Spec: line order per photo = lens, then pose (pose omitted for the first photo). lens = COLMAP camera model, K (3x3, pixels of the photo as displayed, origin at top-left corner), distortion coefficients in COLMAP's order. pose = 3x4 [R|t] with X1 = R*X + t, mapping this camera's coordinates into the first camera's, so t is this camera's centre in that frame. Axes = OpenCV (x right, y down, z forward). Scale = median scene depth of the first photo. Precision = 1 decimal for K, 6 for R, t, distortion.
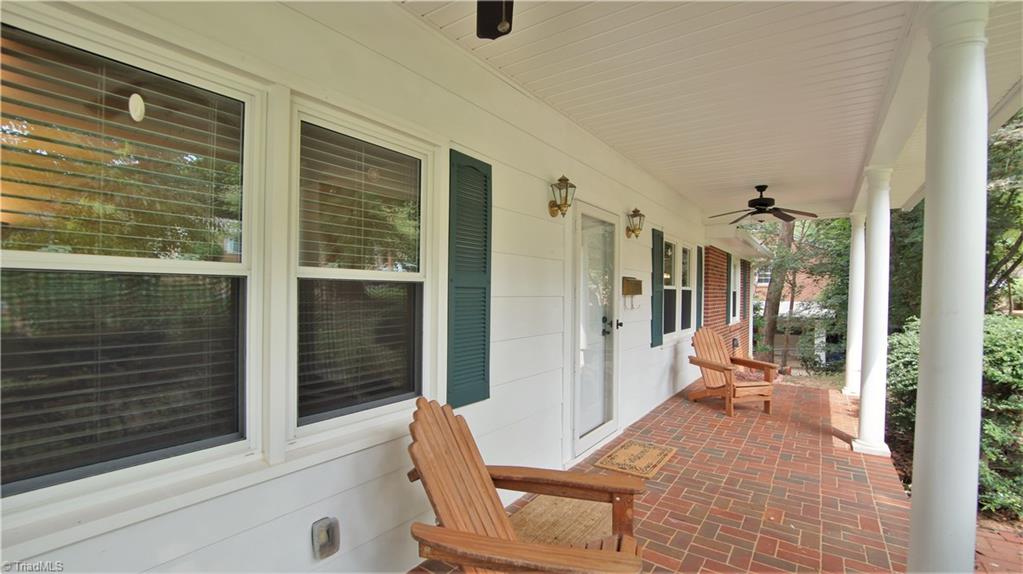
lens RADIAL K [[454.8, 0, 509.4], [0, 454.8, 292.6], [0, 0, 1]] dist [-0.029998, 0.000403]
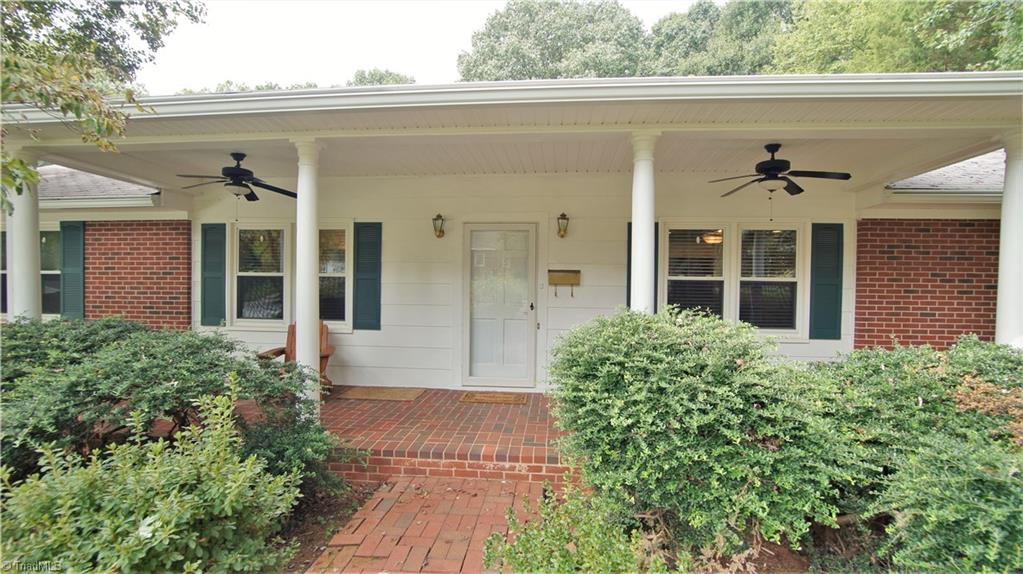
lens RADIAL K [[454.8, 0, 509.4], [0, 454.8, 292.6], [0, 0, 1]] dist [-0.029998, 0.000403]
pose [[0.482802, 0.007875, -0.875694, 1.698680], [-0.010006, 0.999944, 0.003475, 0.032609], [0.875672, 0.007084, 0.482854, 0.379734]]
